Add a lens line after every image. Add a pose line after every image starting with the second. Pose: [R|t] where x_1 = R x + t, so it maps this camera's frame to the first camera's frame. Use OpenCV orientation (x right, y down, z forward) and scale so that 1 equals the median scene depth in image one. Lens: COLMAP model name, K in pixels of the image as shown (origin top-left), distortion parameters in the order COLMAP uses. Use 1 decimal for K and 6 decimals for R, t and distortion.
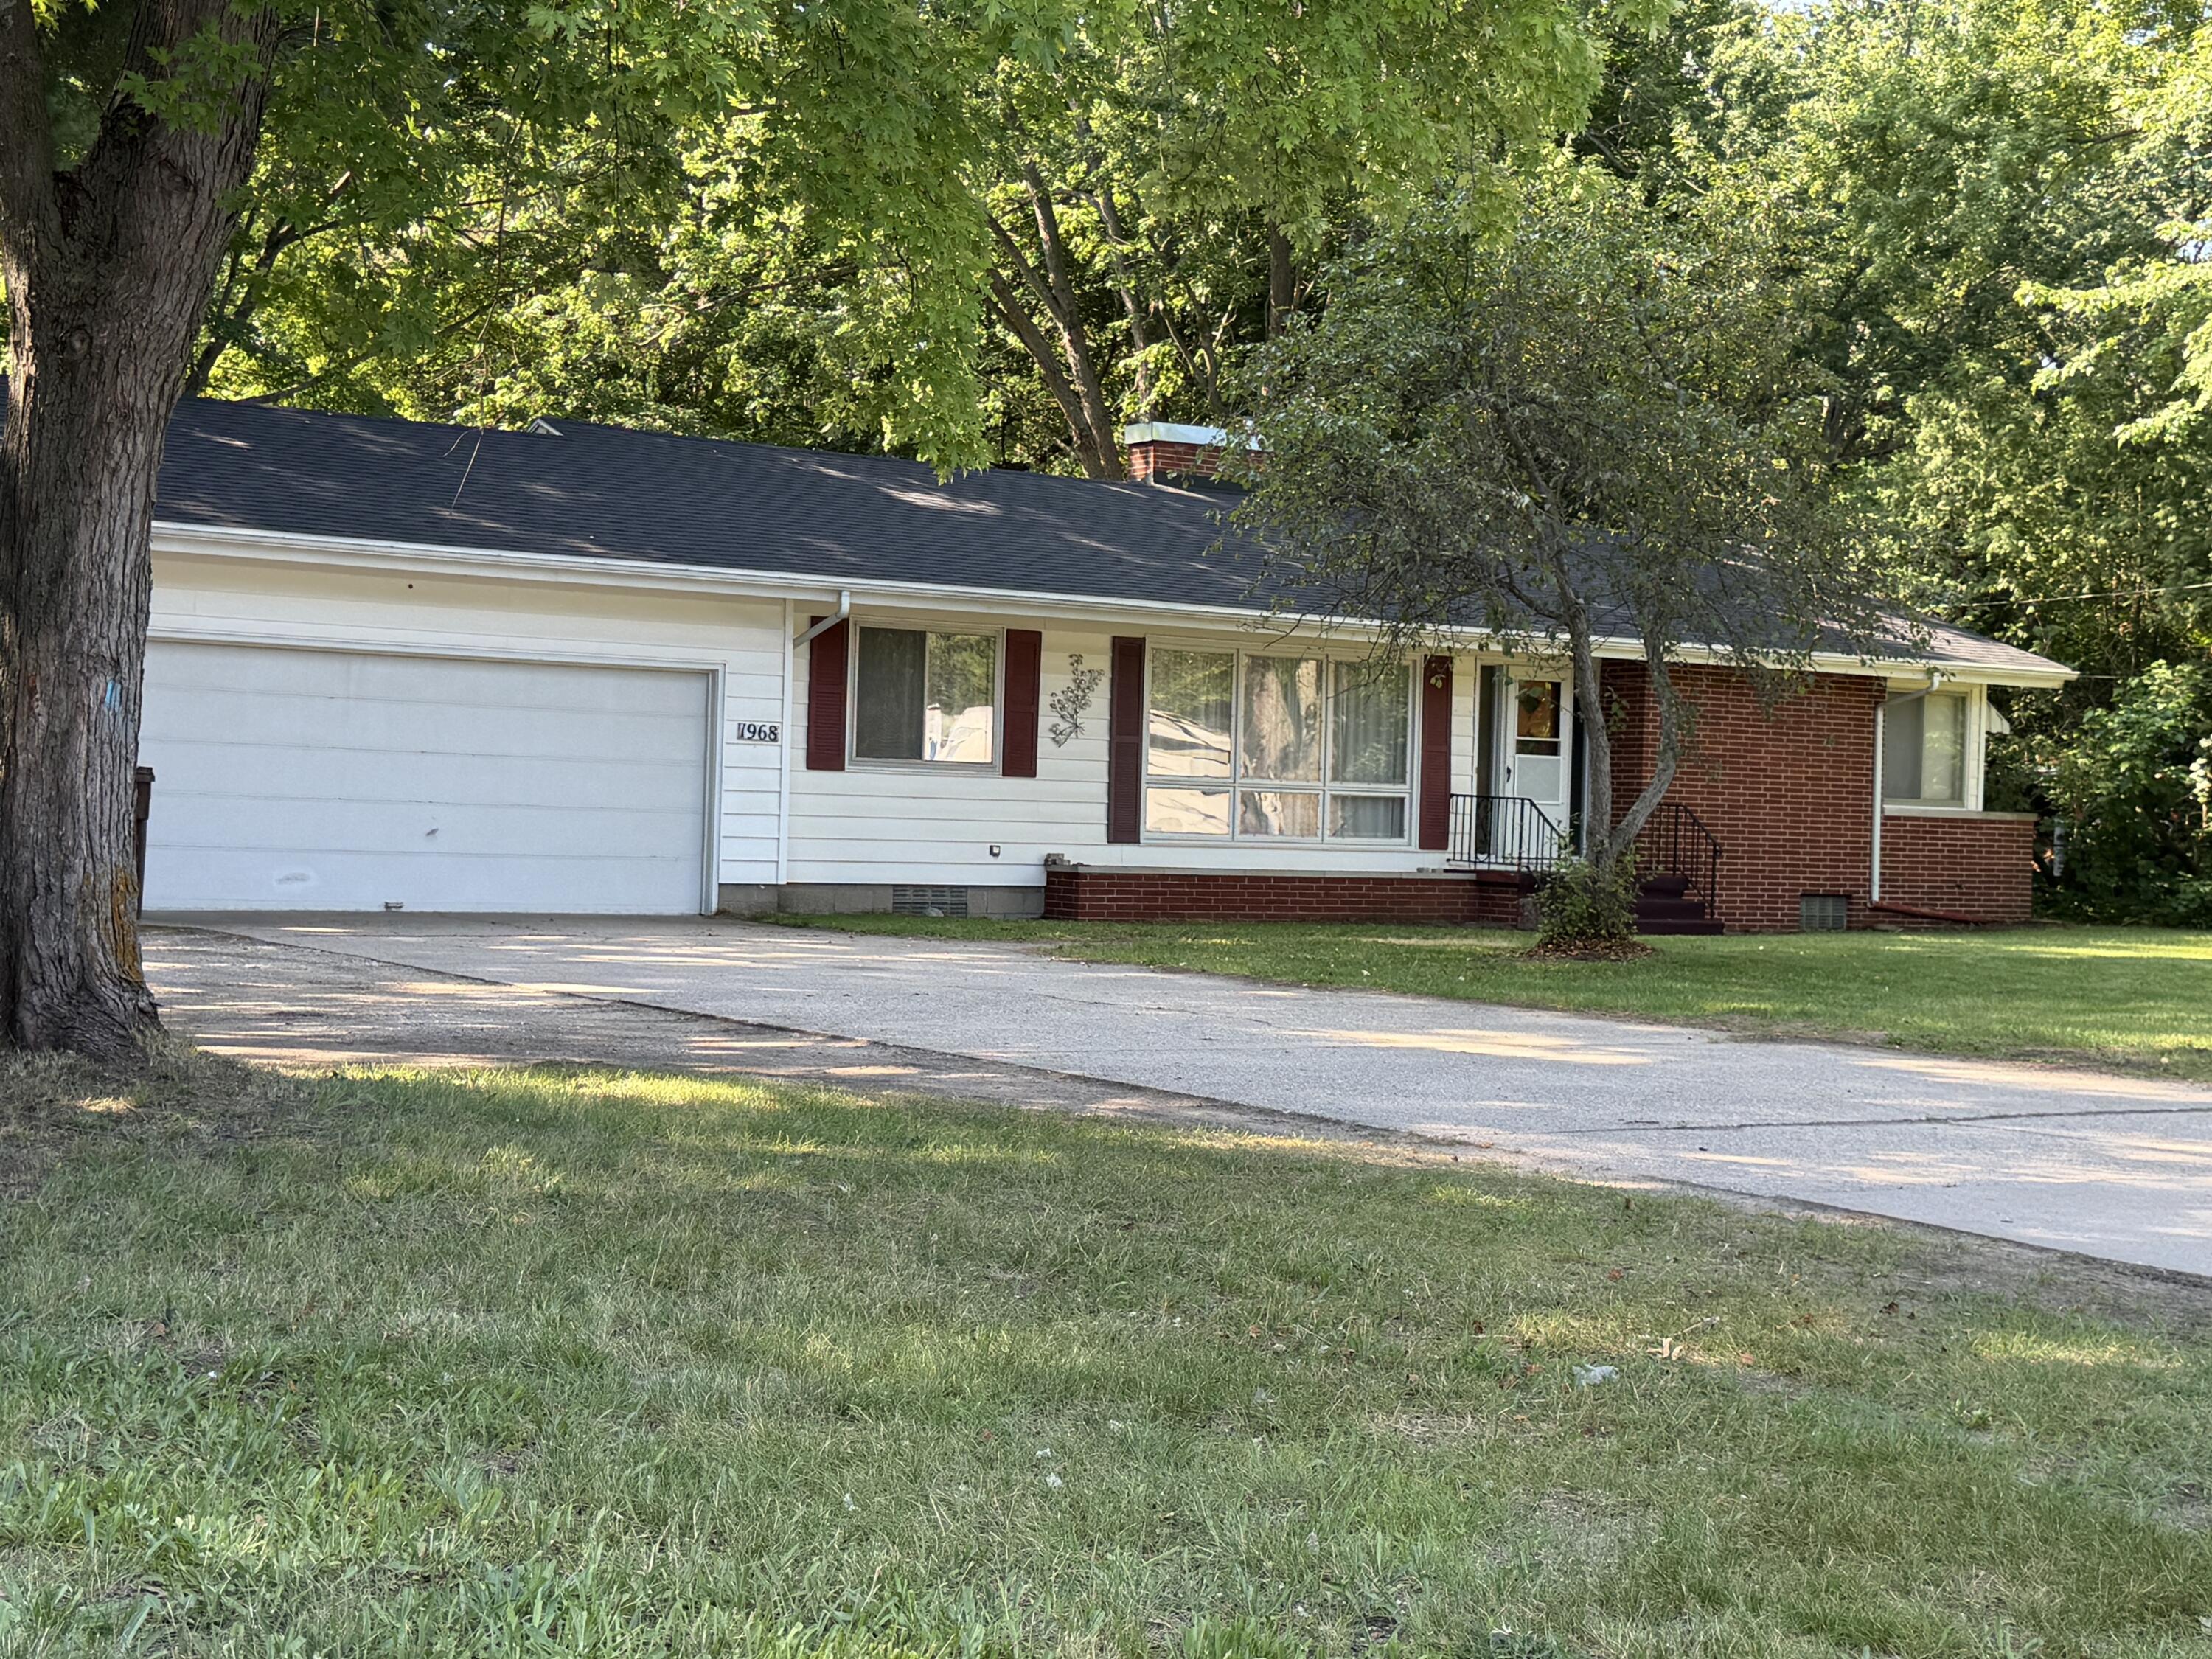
lens RADIAL K [[3000.3, 0, 1087.3], [0, 3000.3, 826.4], [0, 0, 1]] dist [0.068901, 0.000000]
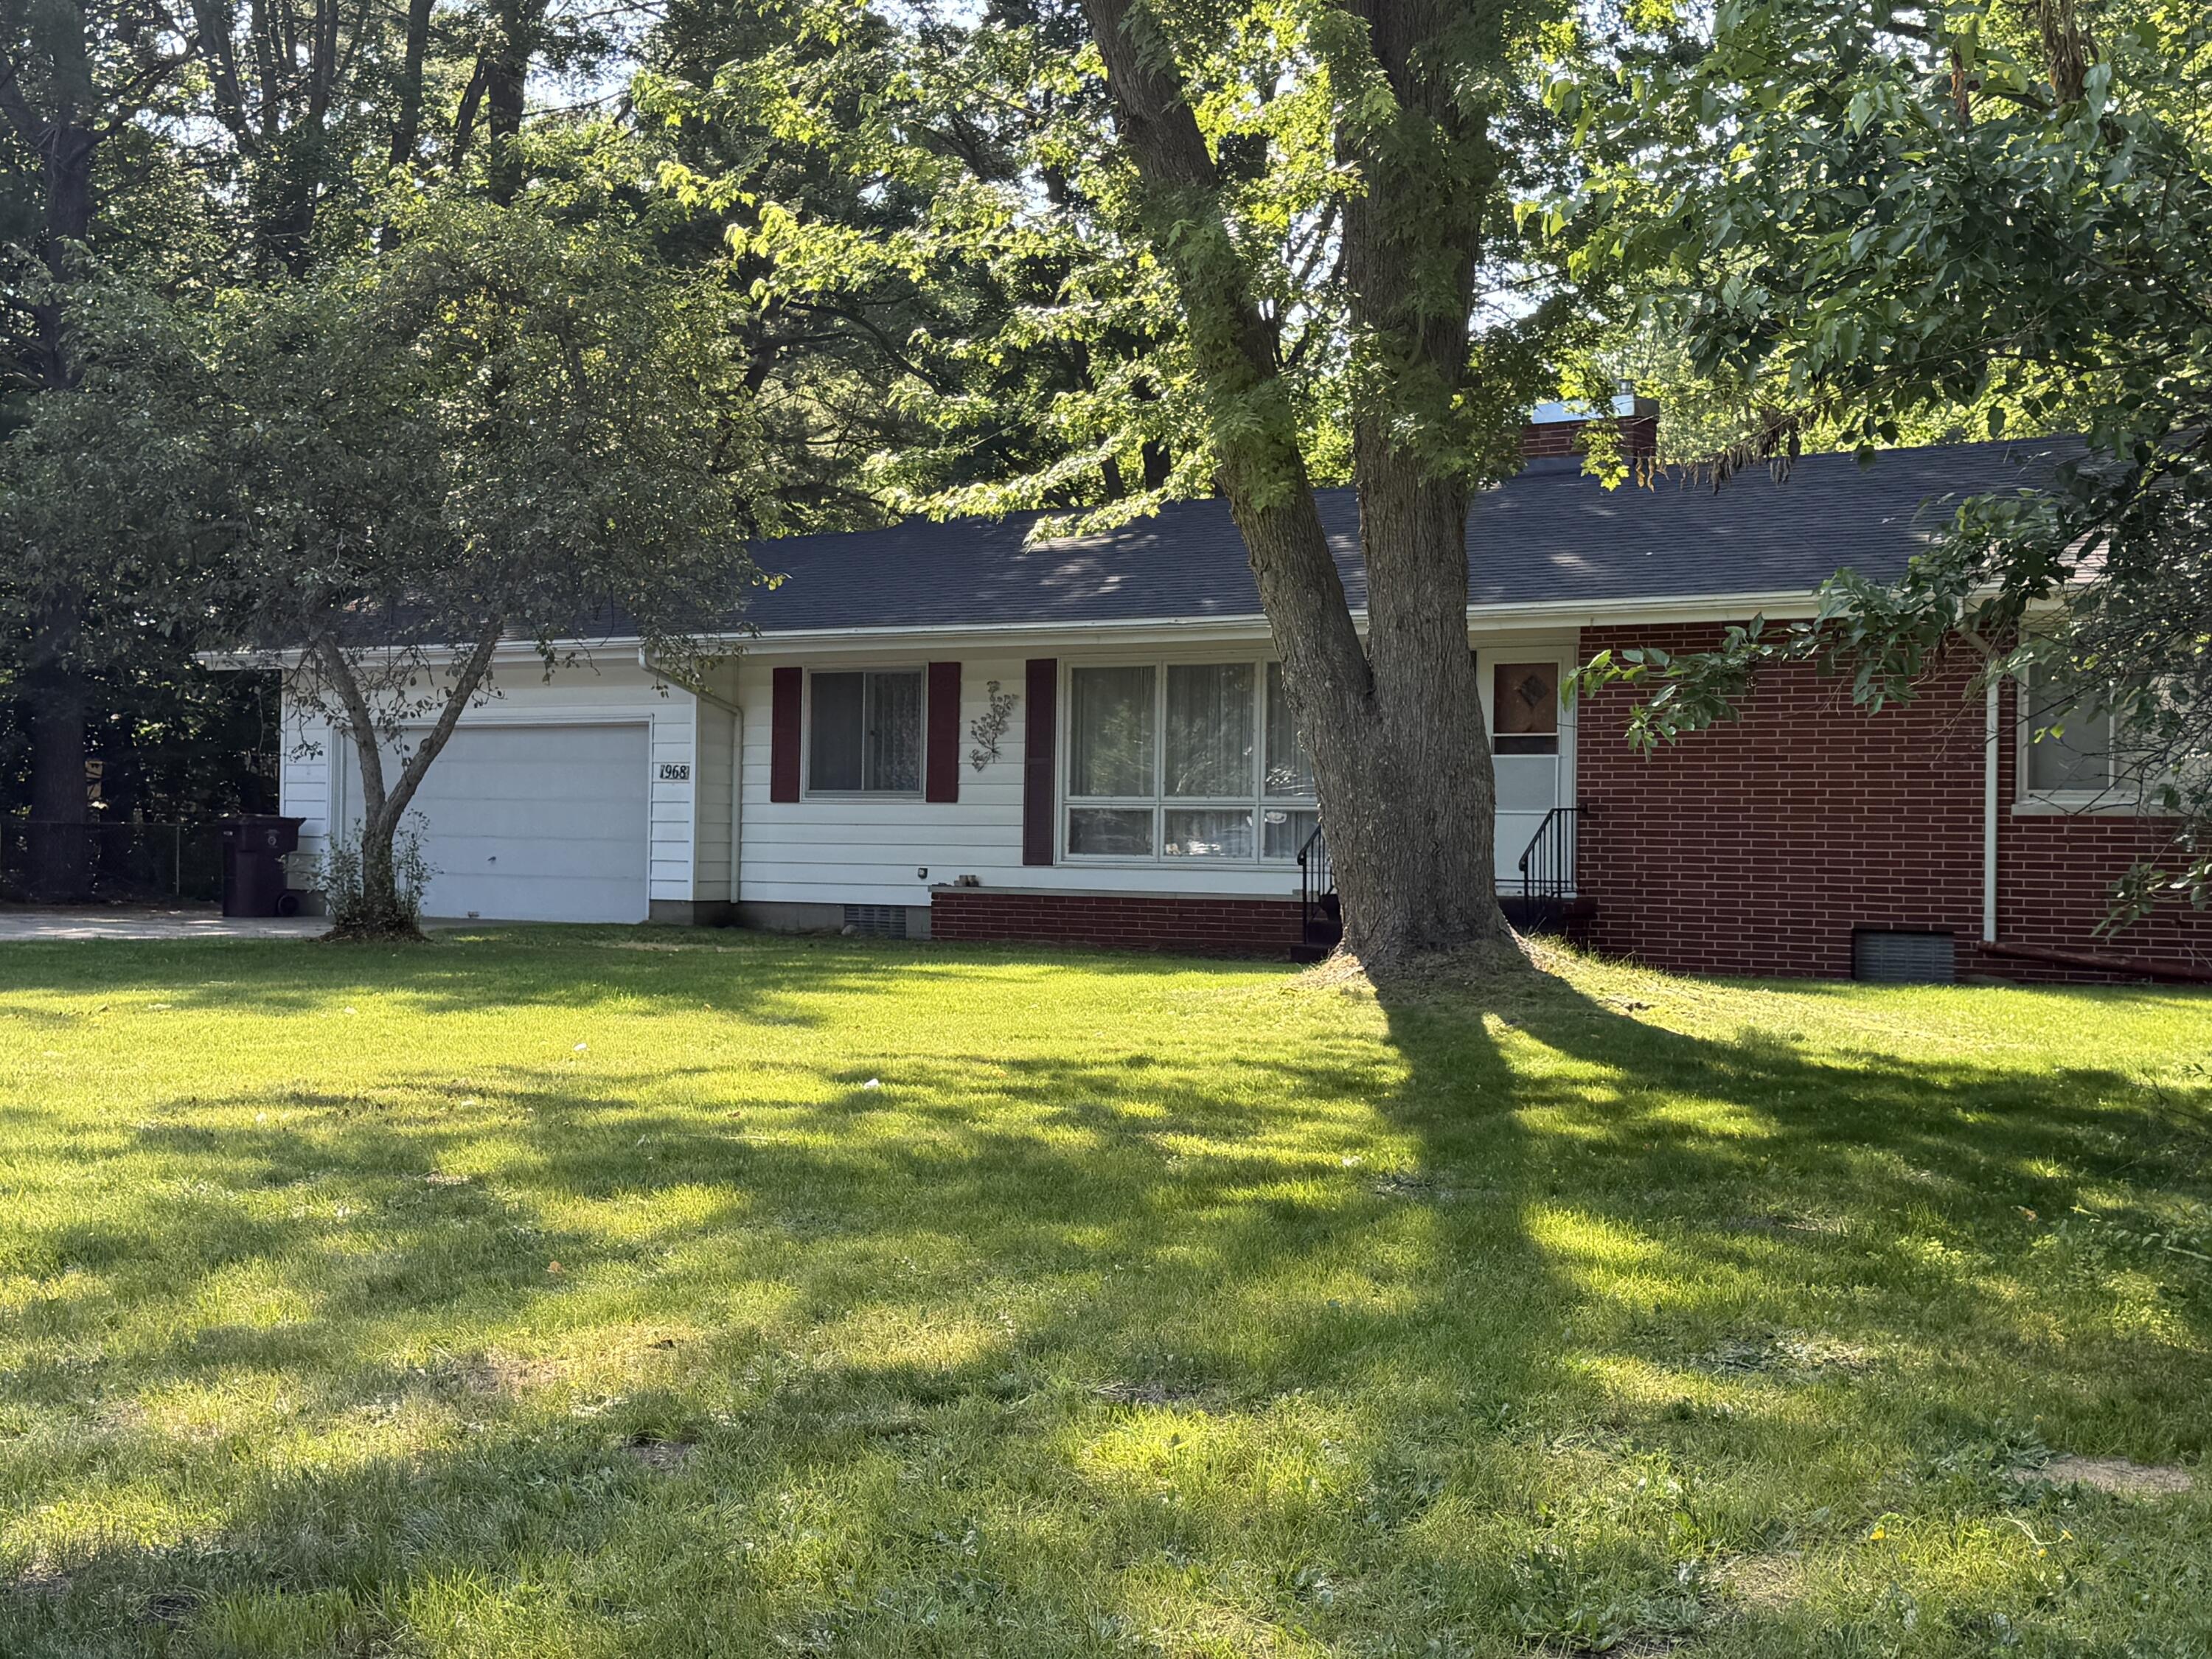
lens RADIAL K [[3000.3, 0, 1104.6], [0, 3000.3, 825.8], [0, 0, 1]] dist [0.068901, 0.000000]
pose [[0.360113, -0.032935, -0.932327, 0.965370], [-0.008147, 0.999227, -0.038446, 0.031119], [0.932873, 0.021441, 0.359567, 0.671303]]
